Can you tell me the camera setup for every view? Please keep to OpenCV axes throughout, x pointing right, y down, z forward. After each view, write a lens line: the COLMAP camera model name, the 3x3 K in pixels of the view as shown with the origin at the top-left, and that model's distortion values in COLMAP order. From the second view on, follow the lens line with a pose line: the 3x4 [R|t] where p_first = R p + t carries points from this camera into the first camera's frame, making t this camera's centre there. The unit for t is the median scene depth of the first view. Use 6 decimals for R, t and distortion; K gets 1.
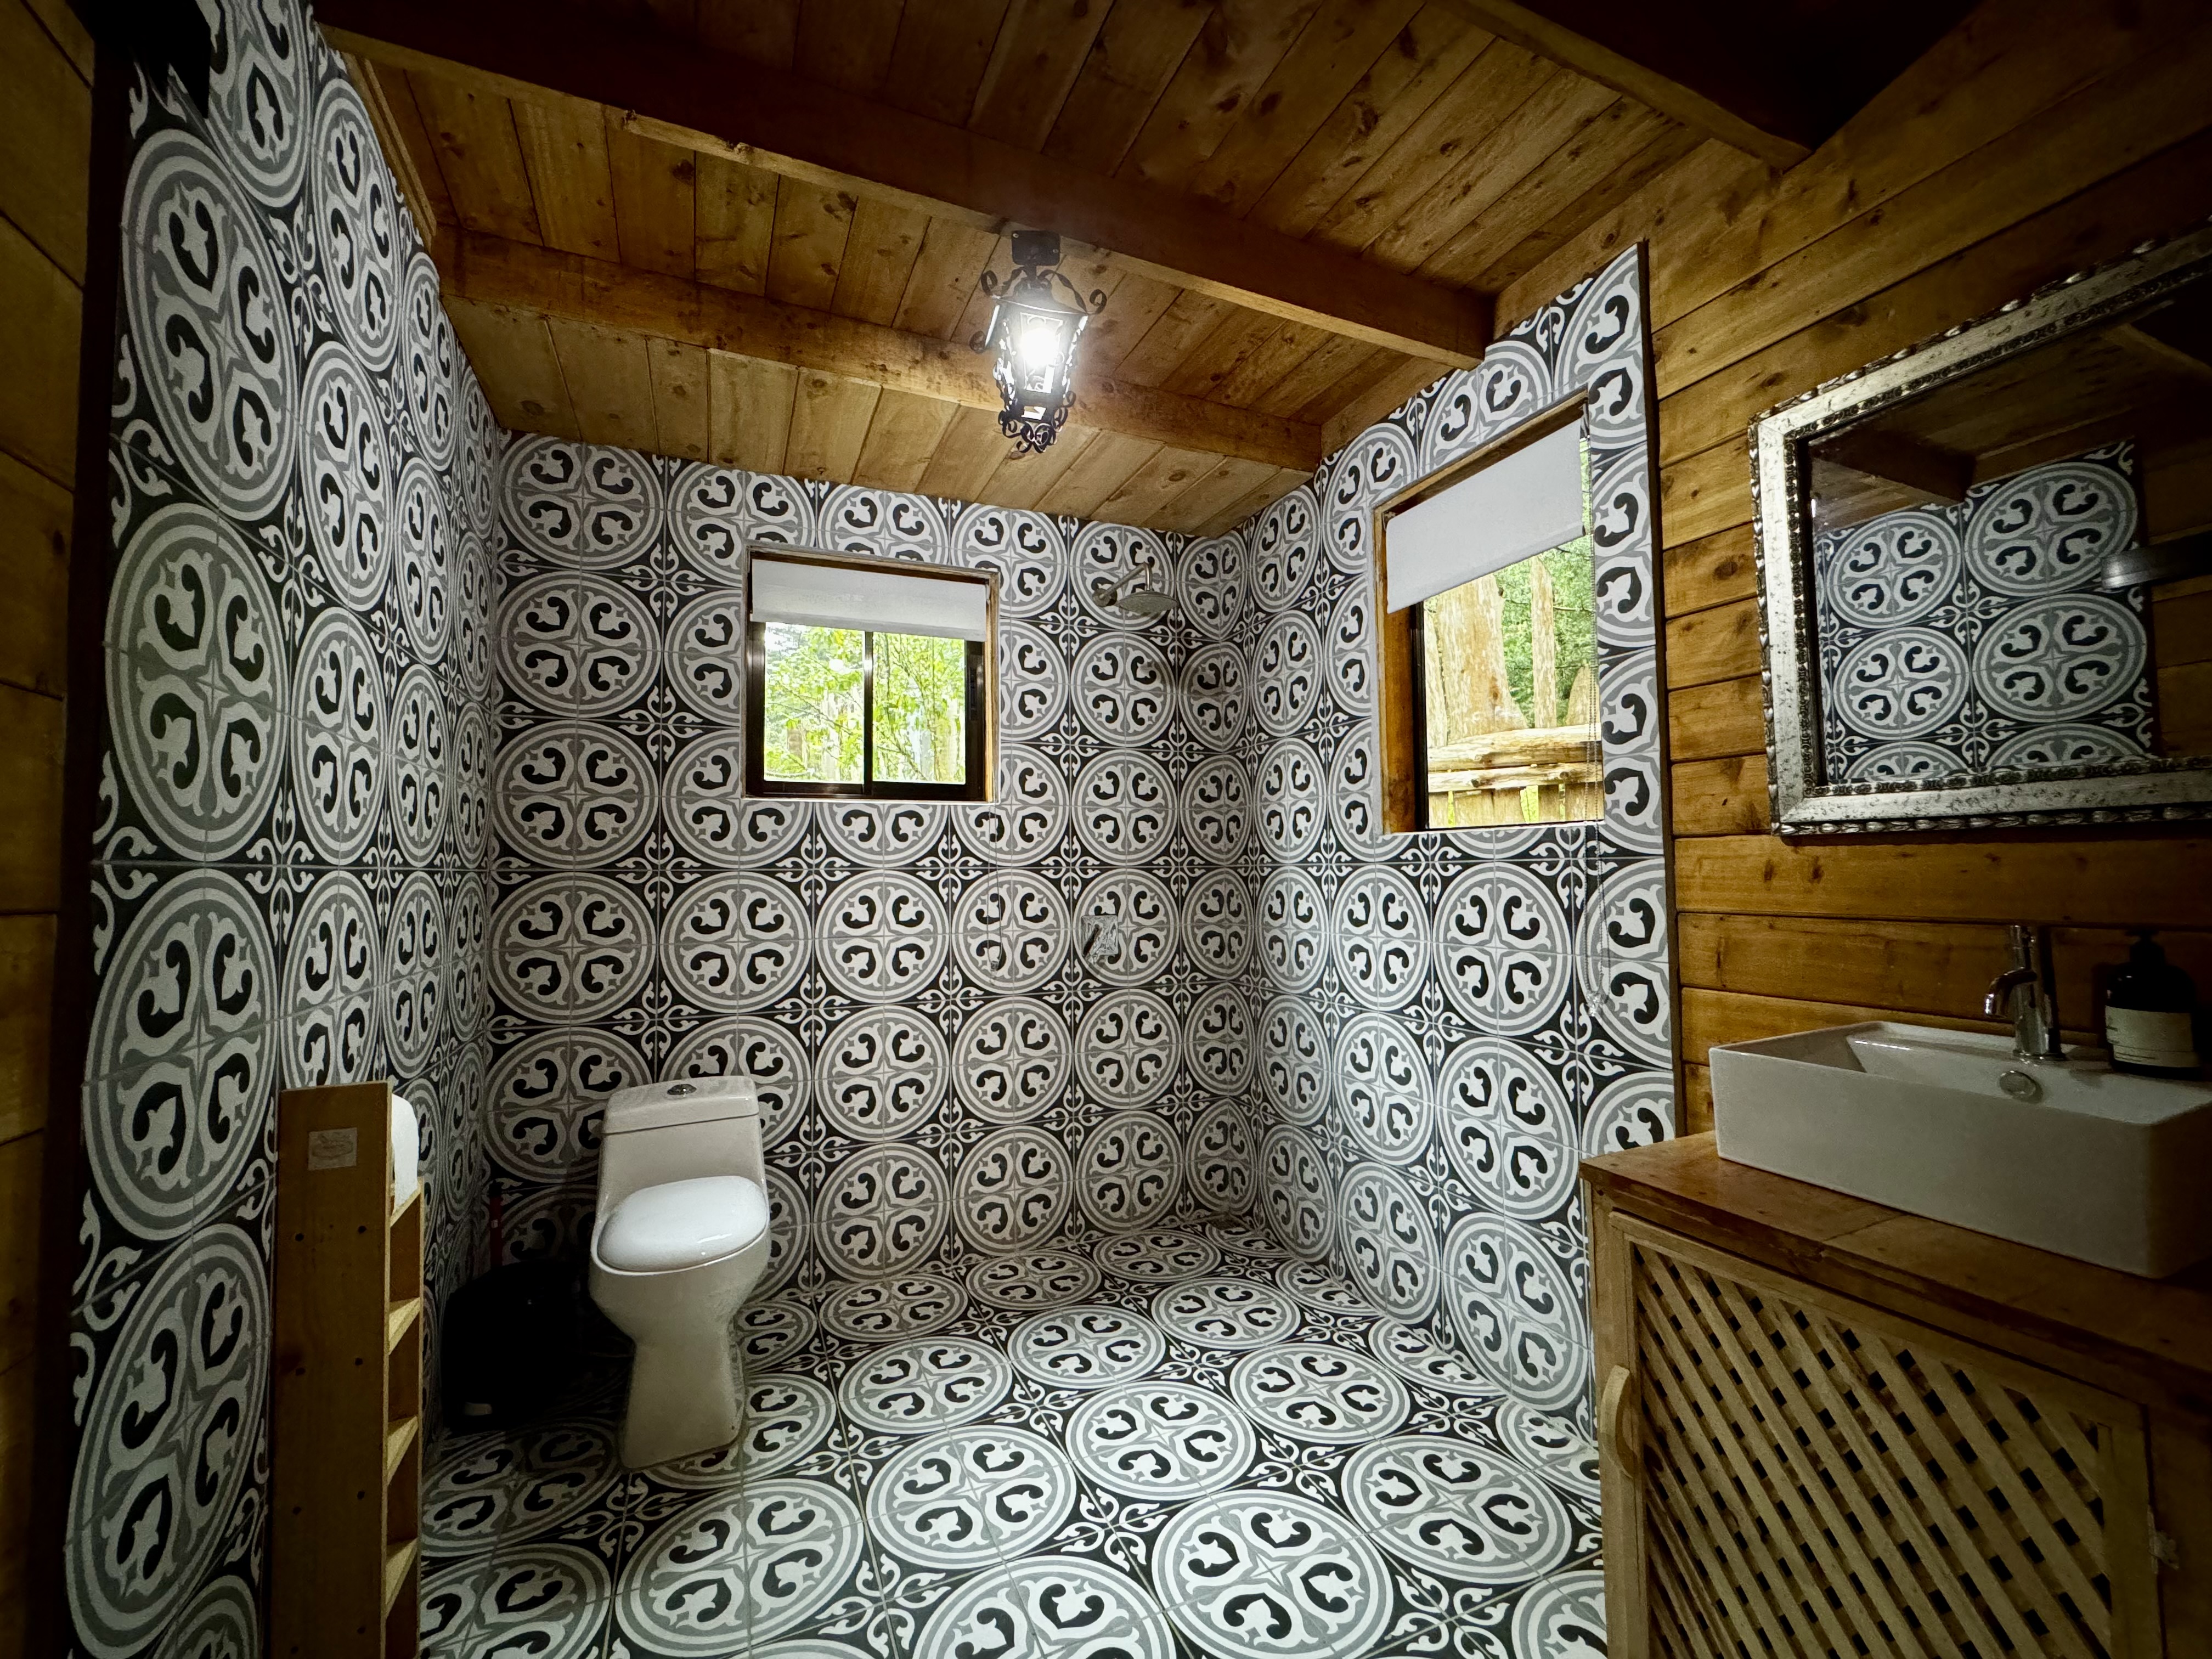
lens RADIAL K [[889.0, 0, 1097.6], [0, 889.0, 831.3], [0, 0, 1]] dist [-0.003216, 0.000610]
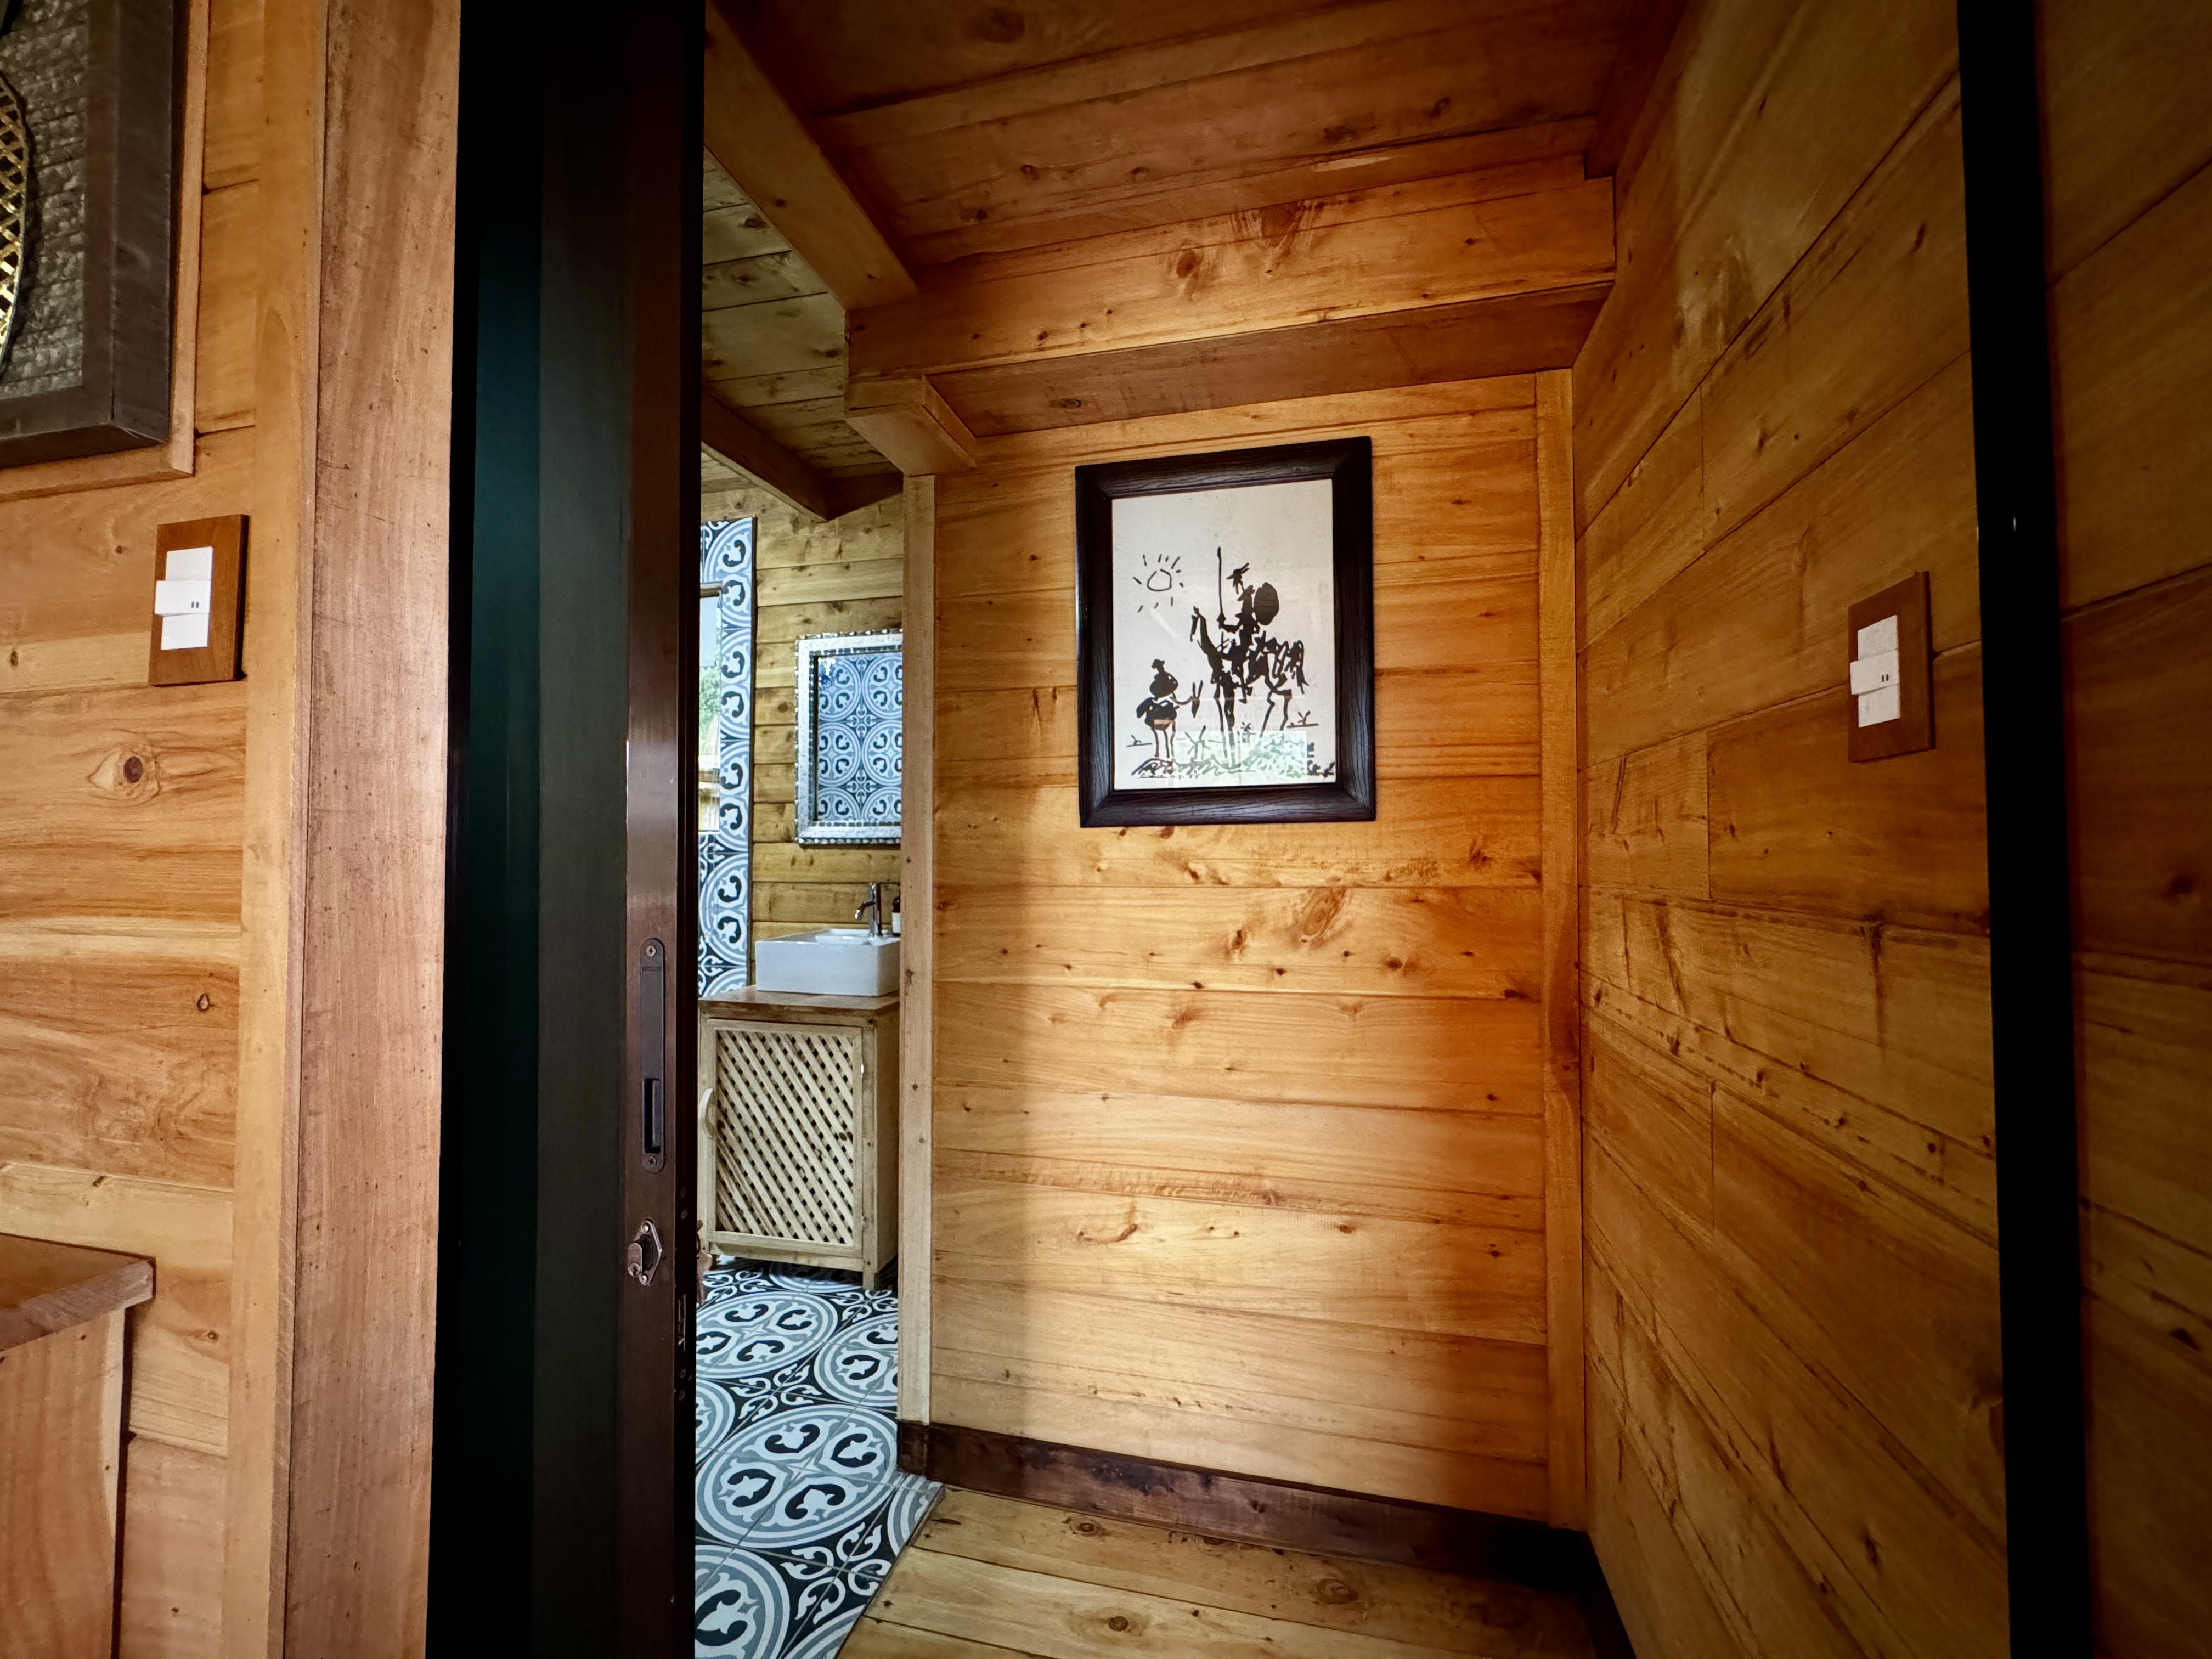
lens RADIAL K [[889.0, 0, 1103.7], [0, 889.0, 827.4], [0, 0, 1]] dist [-0.003216, 0.000610]
pose [[0.611360, 0.037081, 0.790483, -0.385062], [-0.044579, 0.998929, -0.012381, -0.035049], [-0.790096, -0.027670, 0.612358, -0.737189]]
